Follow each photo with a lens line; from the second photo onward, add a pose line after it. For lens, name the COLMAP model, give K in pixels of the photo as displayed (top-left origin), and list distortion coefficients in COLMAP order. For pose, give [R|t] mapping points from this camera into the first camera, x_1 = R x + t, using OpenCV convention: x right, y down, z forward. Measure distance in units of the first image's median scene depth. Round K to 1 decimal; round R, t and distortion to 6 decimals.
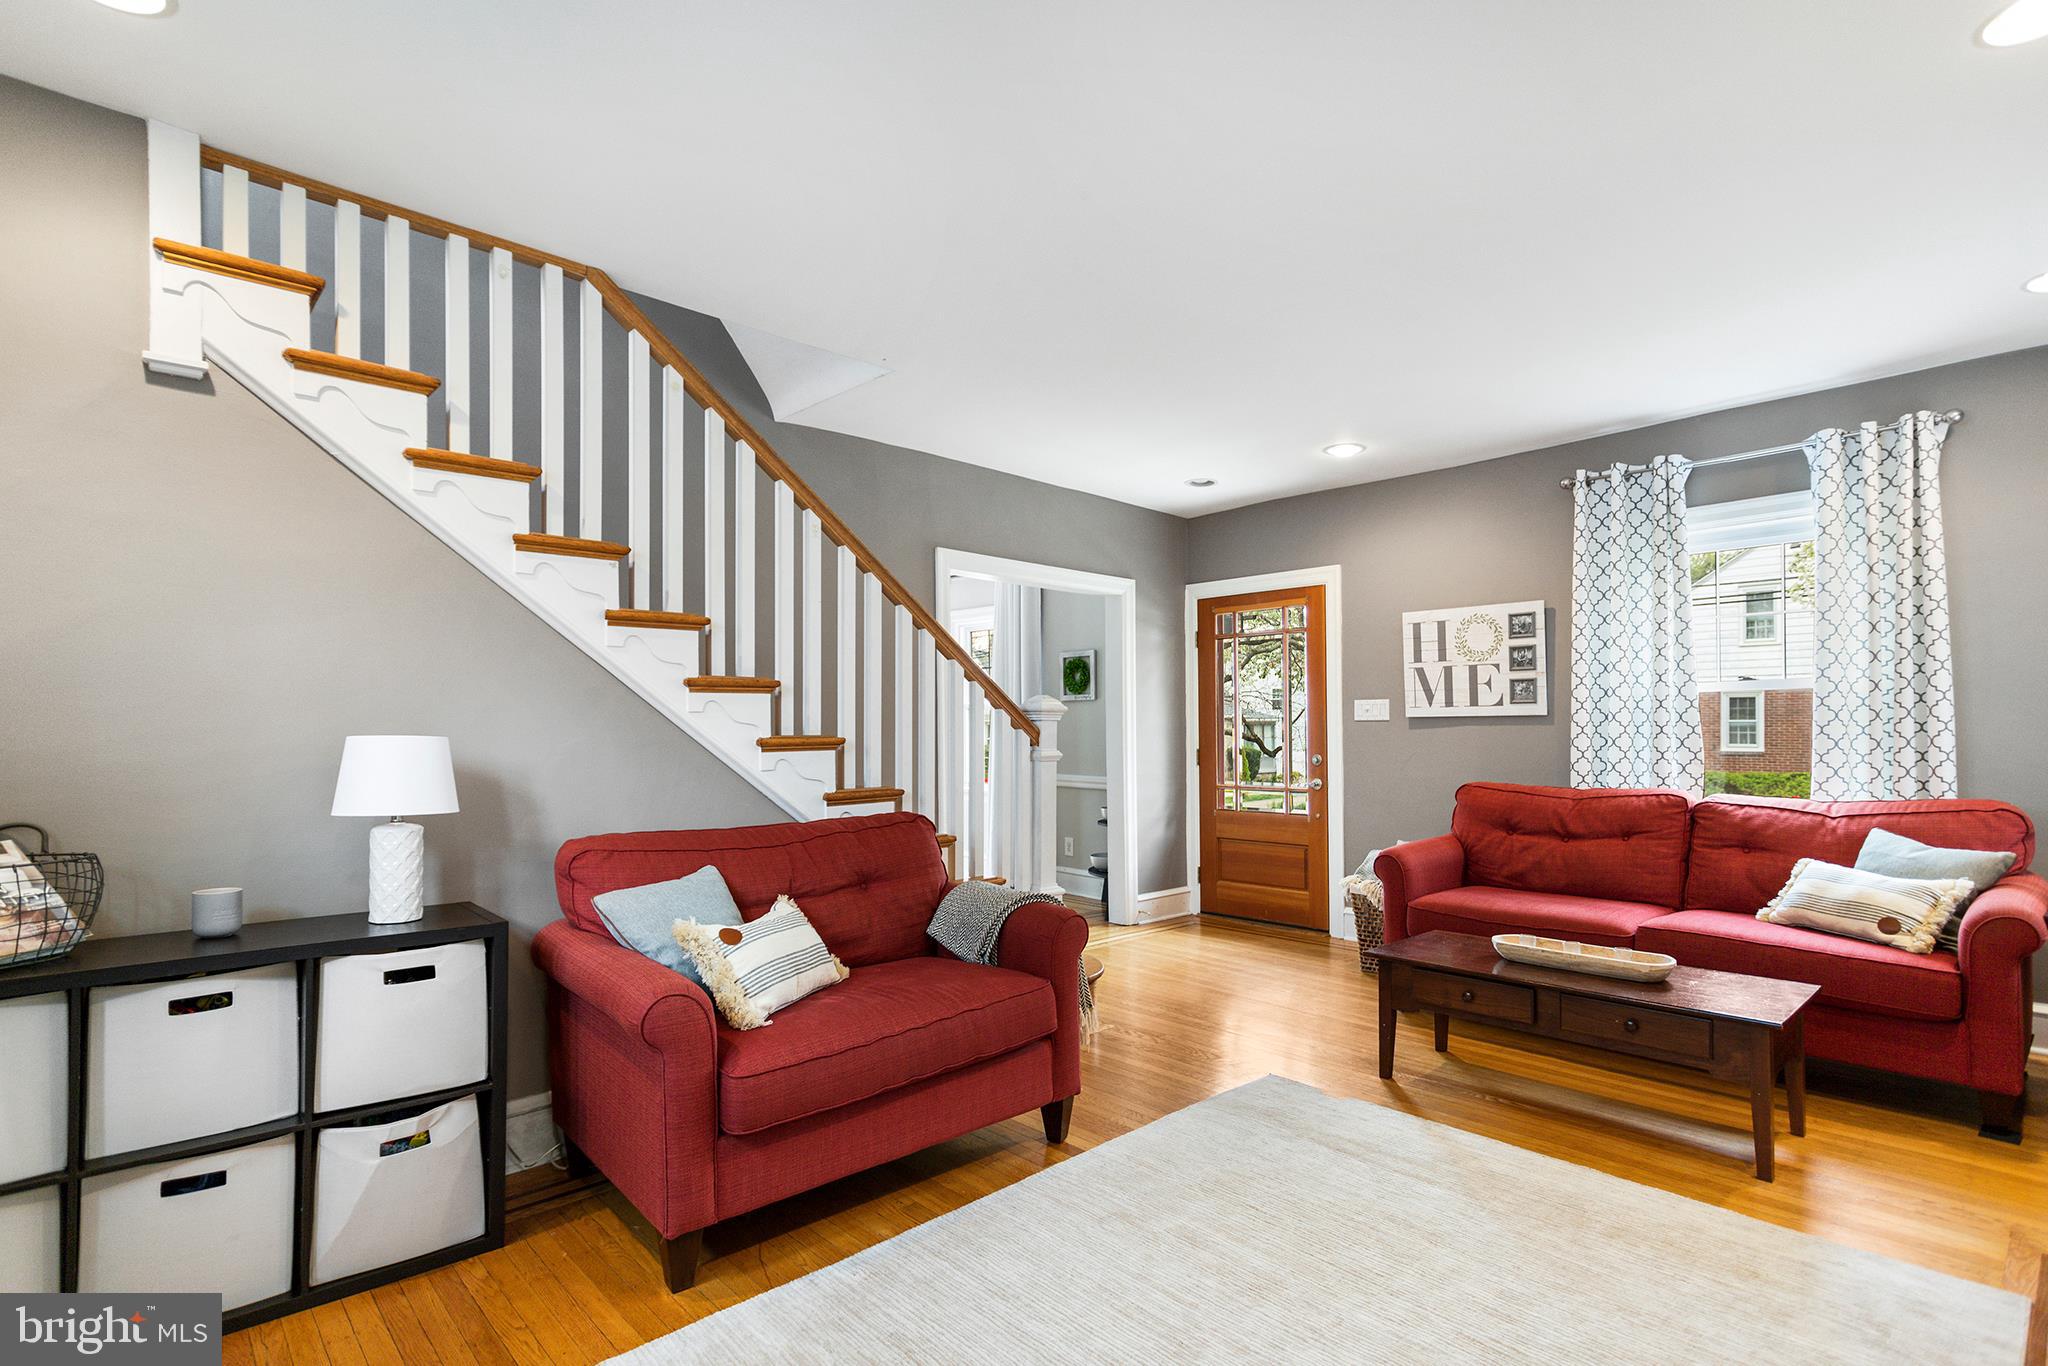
lens RADIAL K [[985.3, 0, 1025.7], [0, 985.3, 730.6], [0, 0, 1]] dist [-0.006147, 0.000919]
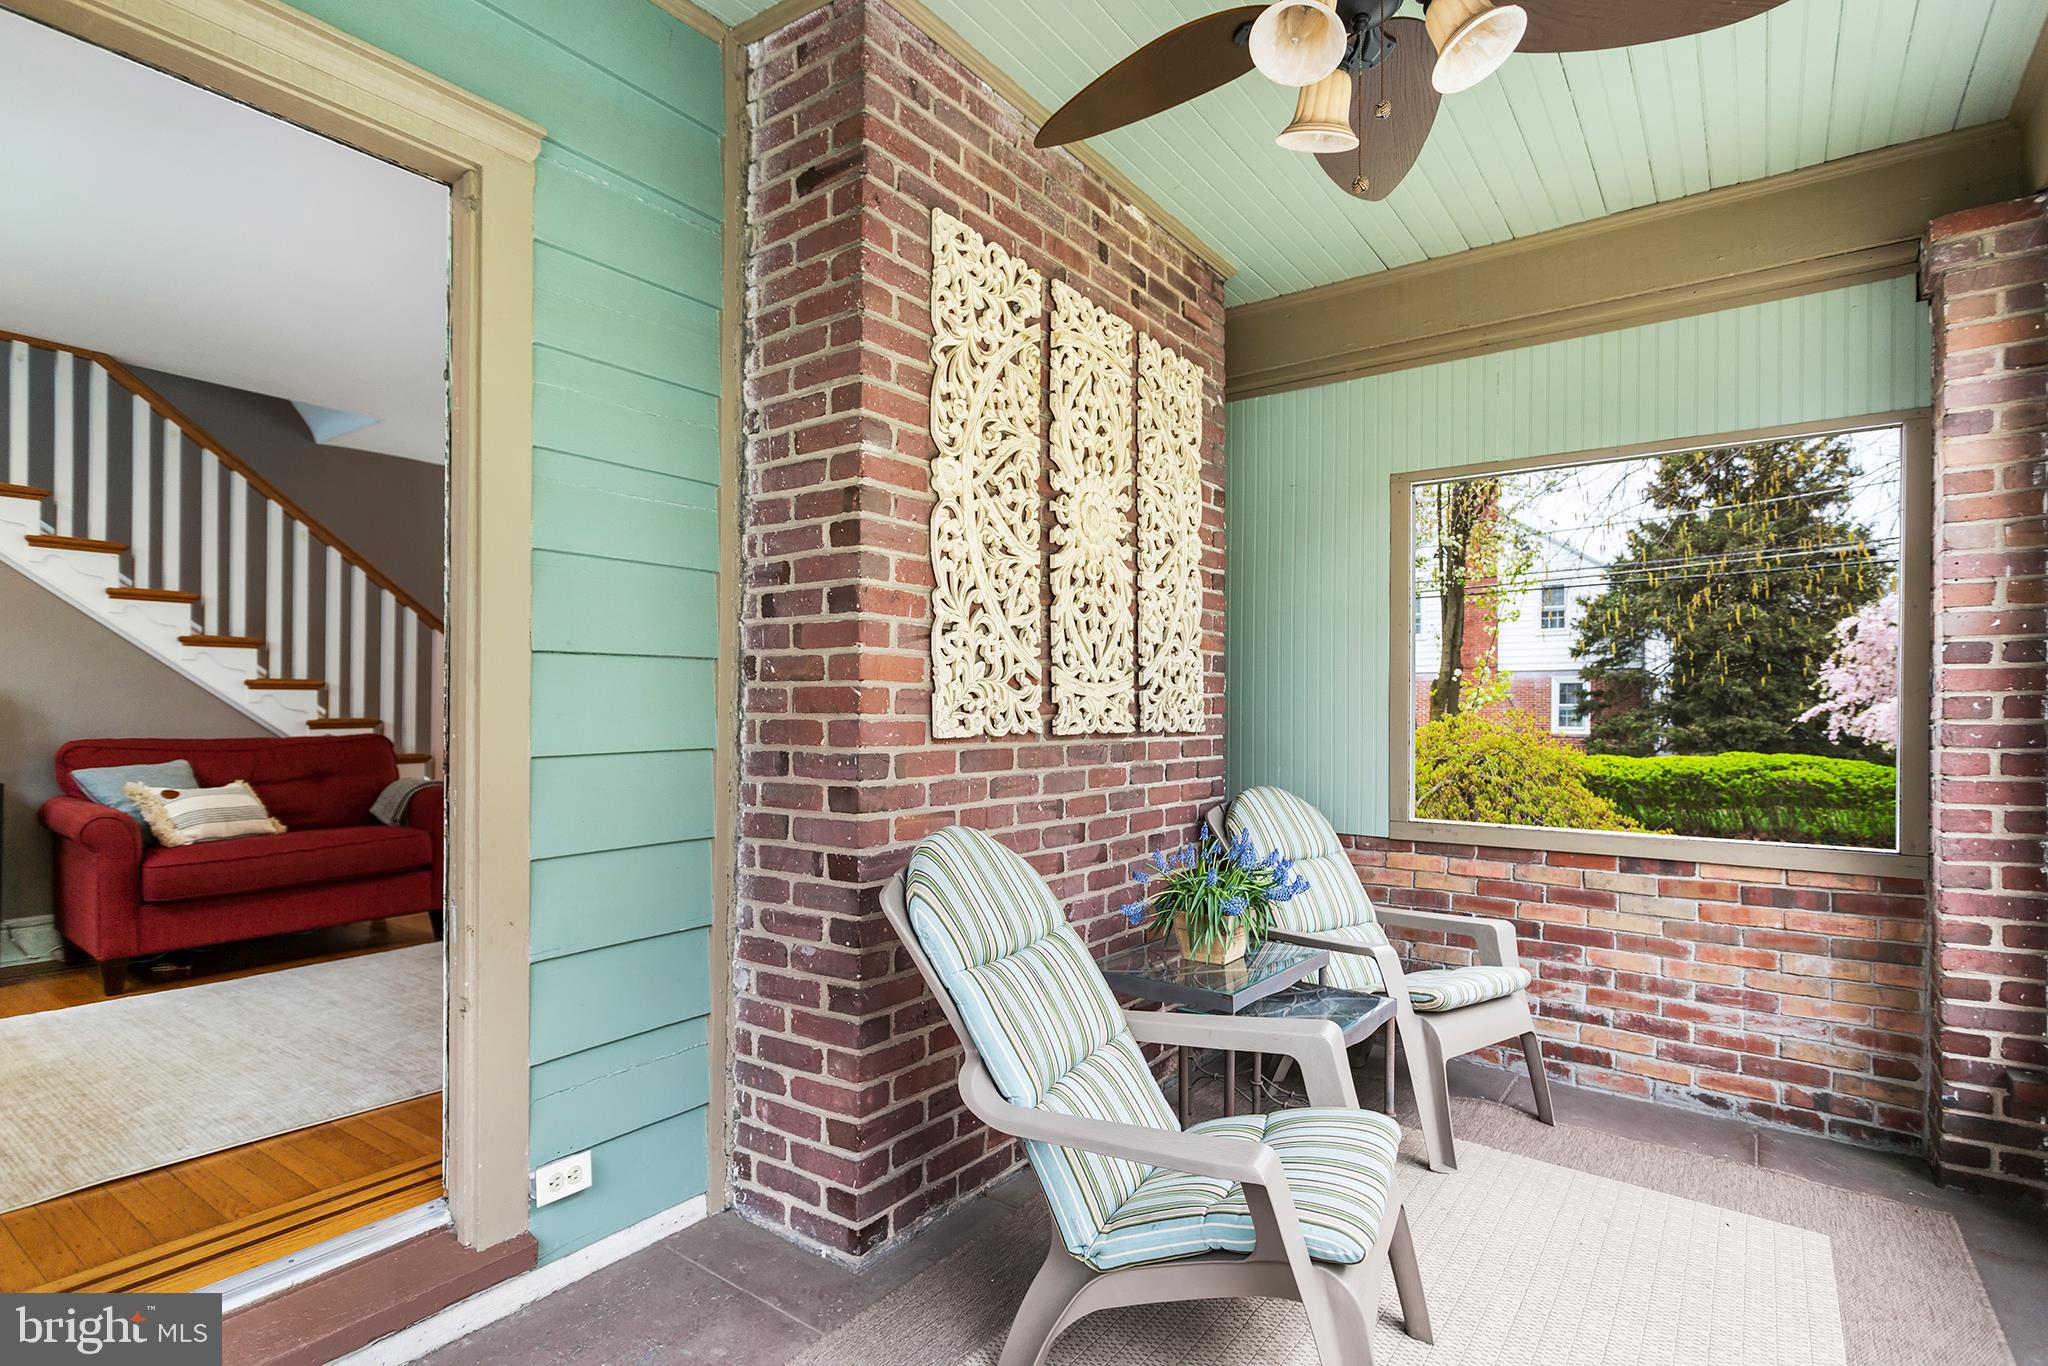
lens RADIAL K [[985.3, 0, 1036.4], [0, 985.3, 712.1], [0, 0, 1]] dist [-0.006147, 0.000919]
pose [[0.977395, 0.007224, 0.211297, 0.627636], [-0.007351, 0.999973, -0.000184, 0.053627], [-0.211292, -0.001373, 0.977422, -0.732057]]
